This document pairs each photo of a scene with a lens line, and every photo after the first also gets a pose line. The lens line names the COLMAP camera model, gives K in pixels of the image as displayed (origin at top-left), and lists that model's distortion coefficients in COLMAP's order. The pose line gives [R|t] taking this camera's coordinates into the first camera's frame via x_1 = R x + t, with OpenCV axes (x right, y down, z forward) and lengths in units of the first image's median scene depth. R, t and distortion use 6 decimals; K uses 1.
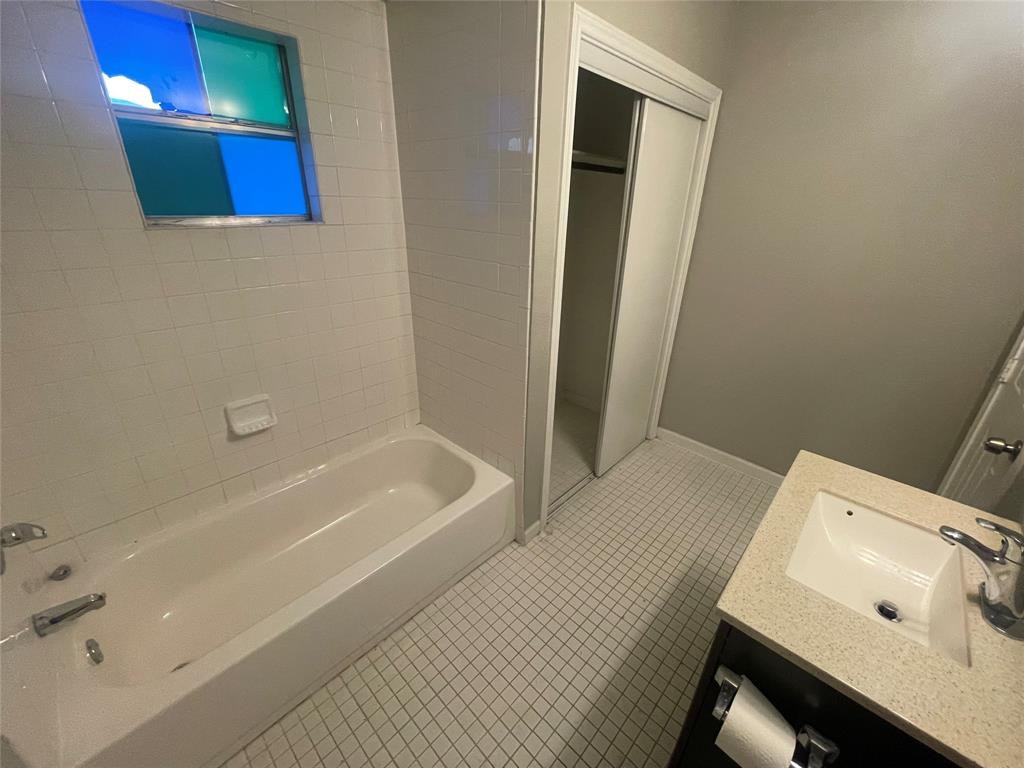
lens RADIAL K [[417.5, 0, 512.7], [0, 417.5, 383.0], [0, 0, 1]] dist [0.000513, -0.000162]
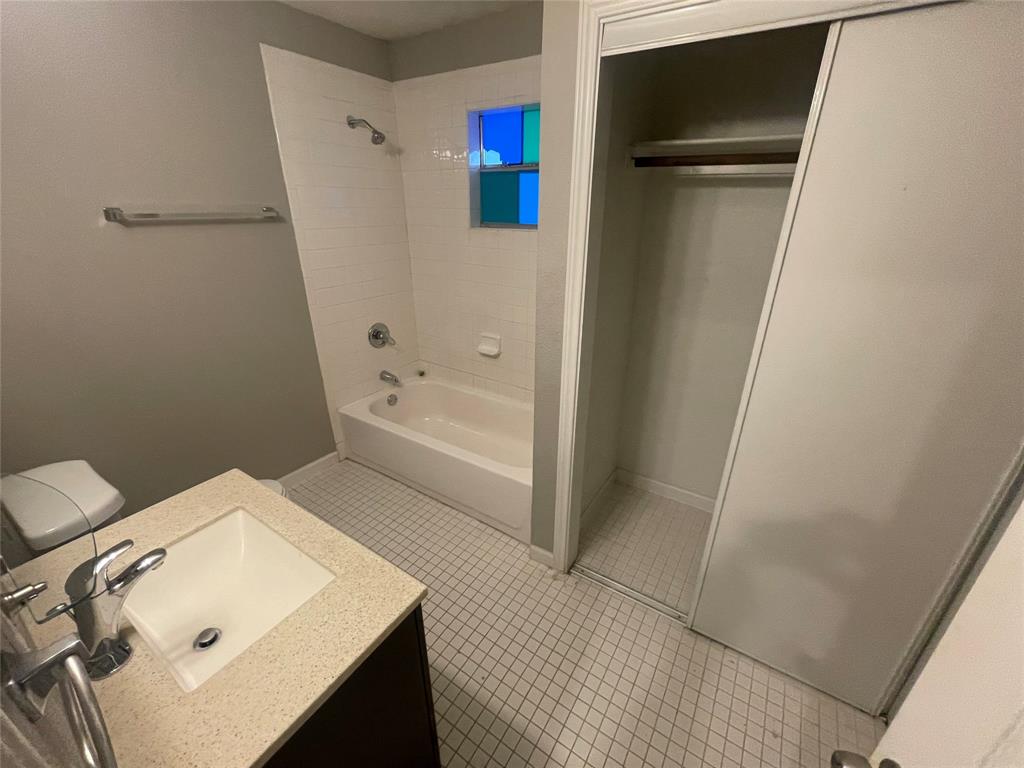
lens RADIAL K [[417.5, 0, 514.8], [0, 417.5, 382.5], [0, 0, 1]] dist [0.000513, -0.000162]
pose [[0.178539, 0.368522, -0.912313, 0.886108], [-0.402989, 0.873263, 0.273883, -0.264750], [0.897621, 0.318753, 0.304422, 0.610955]]
